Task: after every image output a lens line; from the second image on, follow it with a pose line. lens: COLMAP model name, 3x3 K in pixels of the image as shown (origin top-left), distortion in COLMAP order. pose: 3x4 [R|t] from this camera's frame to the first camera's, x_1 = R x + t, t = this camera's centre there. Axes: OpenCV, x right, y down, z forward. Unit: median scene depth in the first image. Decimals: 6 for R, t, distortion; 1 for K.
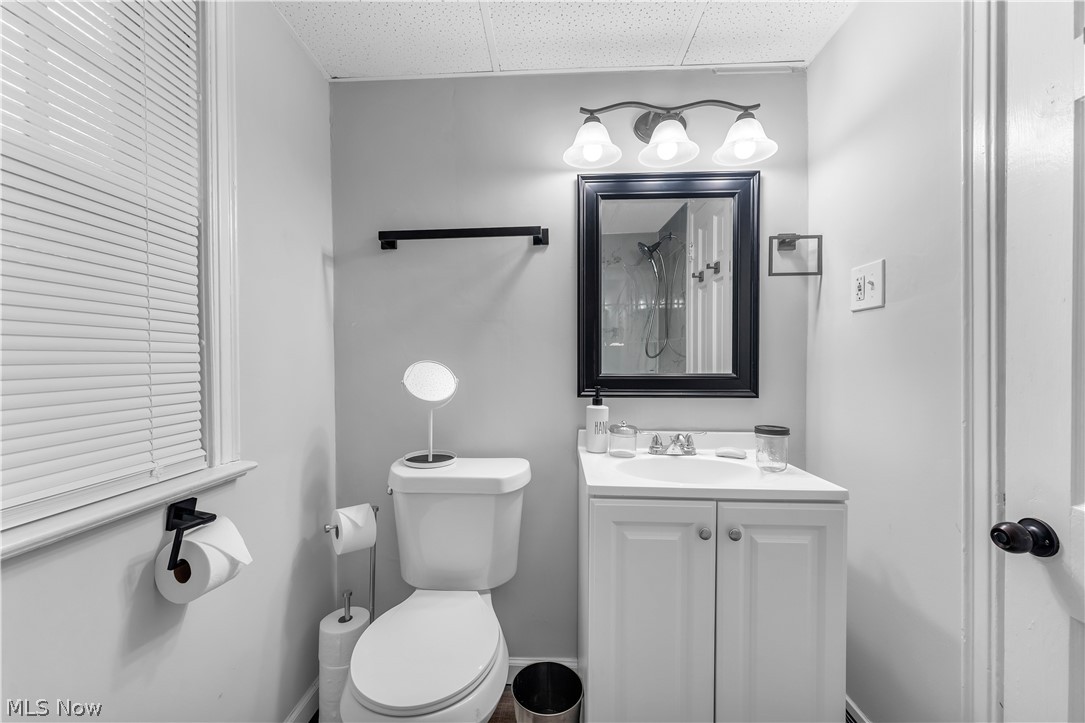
lens RADIAL K [[435.5, 0, 538.1], [0, 435.5, 361.9], [0, 0, 1]] dist [0.002161, -0.000423]
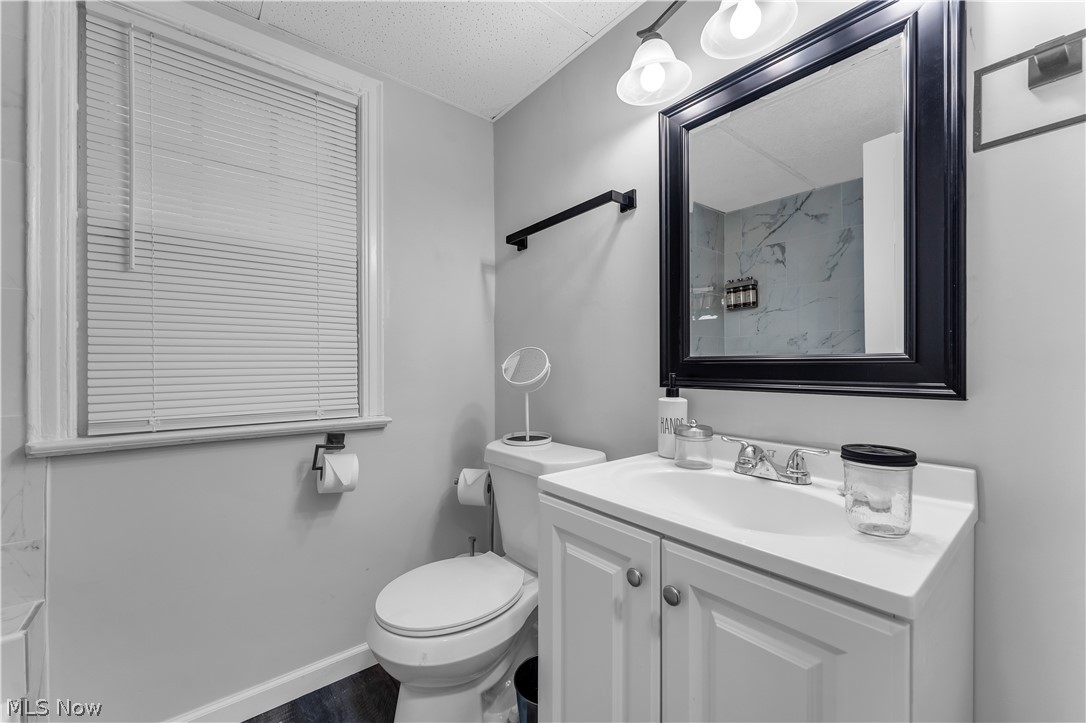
lens RADIAL K [[435.9, 0, 542.9], [0, 435.9, 363.5], [0, 0, 1]] dist [0.002161, -0.000423]
pose [[0.670528, -0.004341, -0.741871, 0.562508], [0.001077, 0.999988, -0.004878, 0.043099], [0.741883, 0.002472, 0.670524, 0.305968]]
